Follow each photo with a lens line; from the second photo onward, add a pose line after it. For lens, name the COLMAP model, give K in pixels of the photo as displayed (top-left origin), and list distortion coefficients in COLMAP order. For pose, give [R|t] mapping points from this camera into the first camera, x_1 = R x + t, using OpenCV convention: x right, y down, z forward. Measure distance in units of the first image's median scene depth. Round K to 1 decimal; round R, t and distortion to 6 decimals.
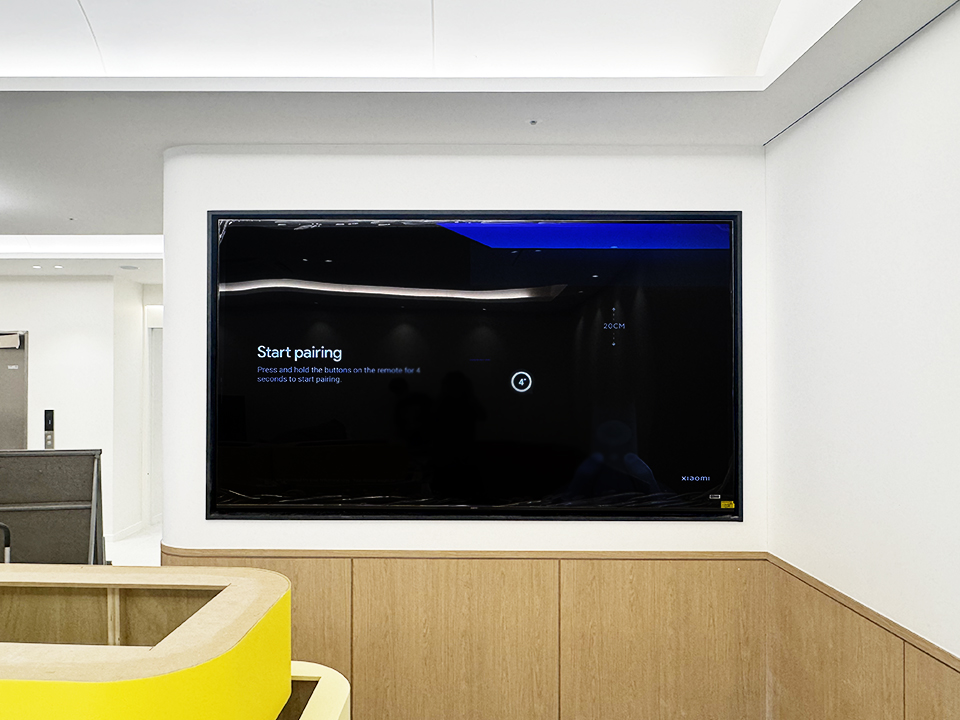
lens RADIAL K [[675.3, 0, 478.0], [0, 675.3, 372.6], [0, 0, 1]] dist [-0.000460, 0.000101]
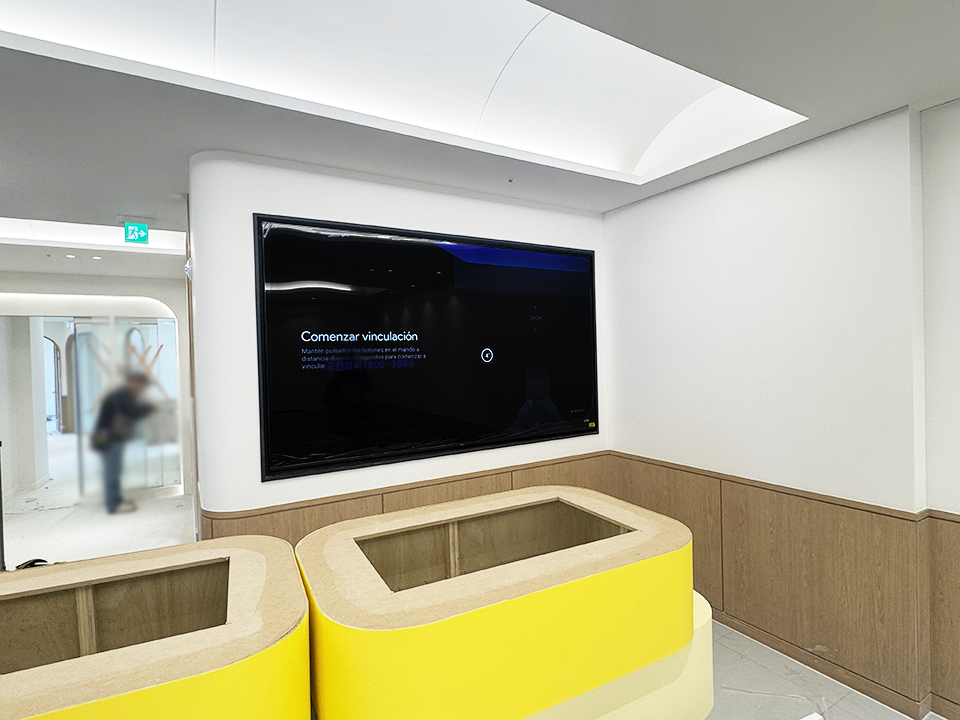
lens RADIAL K [[490.7, 0, 480.0], [0, 490.7, 360.0], [0, 0, 1]] dist [-0.000897, -0.000043]
pose [[0.860314, -0.032916, 0.508701, -0.498491], [0.023313, 0.999410, 0.025241, -0.003735], [-0.509231, -0.009856, 0.860573, 0.089305]]
